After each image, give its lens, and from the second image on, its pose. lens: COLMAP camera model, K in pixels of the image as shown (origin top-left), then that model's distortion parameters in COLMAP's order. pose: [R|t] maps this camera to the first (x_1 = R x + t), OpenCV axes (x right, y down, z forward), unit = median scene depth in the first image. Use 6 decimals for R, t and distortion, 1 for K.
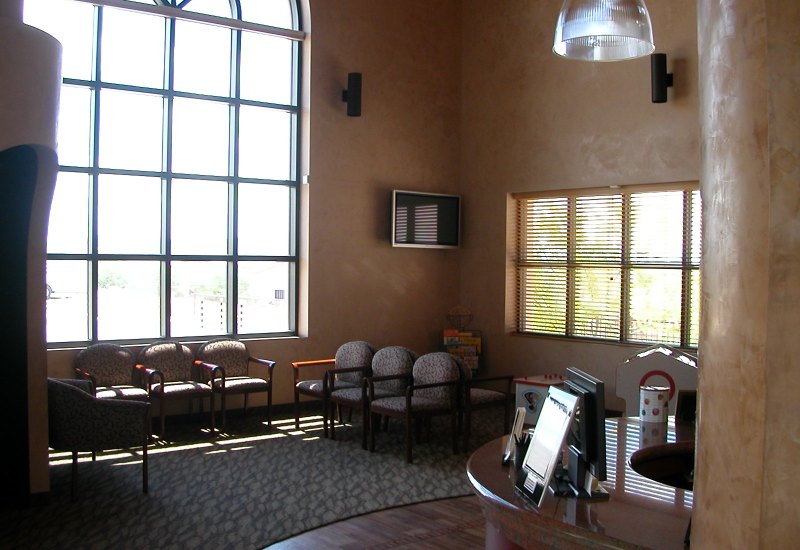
lens RADIAL K [[852.8, 0, 400.0], [0, 852.8, 275.0], [0, 0, 1]] dist [-0.566279, -0.000768]
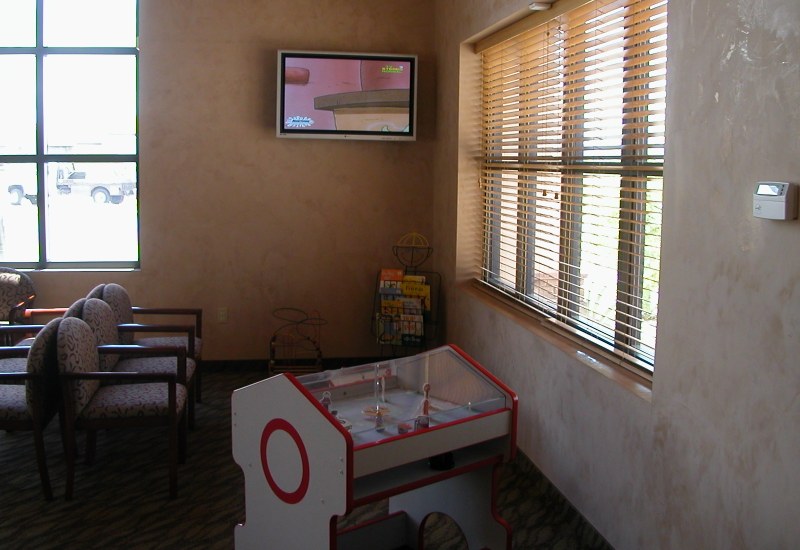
lens RADIAL K [[871.8, 0, 400.0], [0, 871.8, 275.0], [0, 0, 1]] dist [-0.190976, -0.004046]
pose [[0.873606, 0.063563, -0.482465, 0.395570], [-0.013268, 0.994175, 0.106954, -0.000995], [0.486453, -0.087034, 0.869361, 0.458710]]
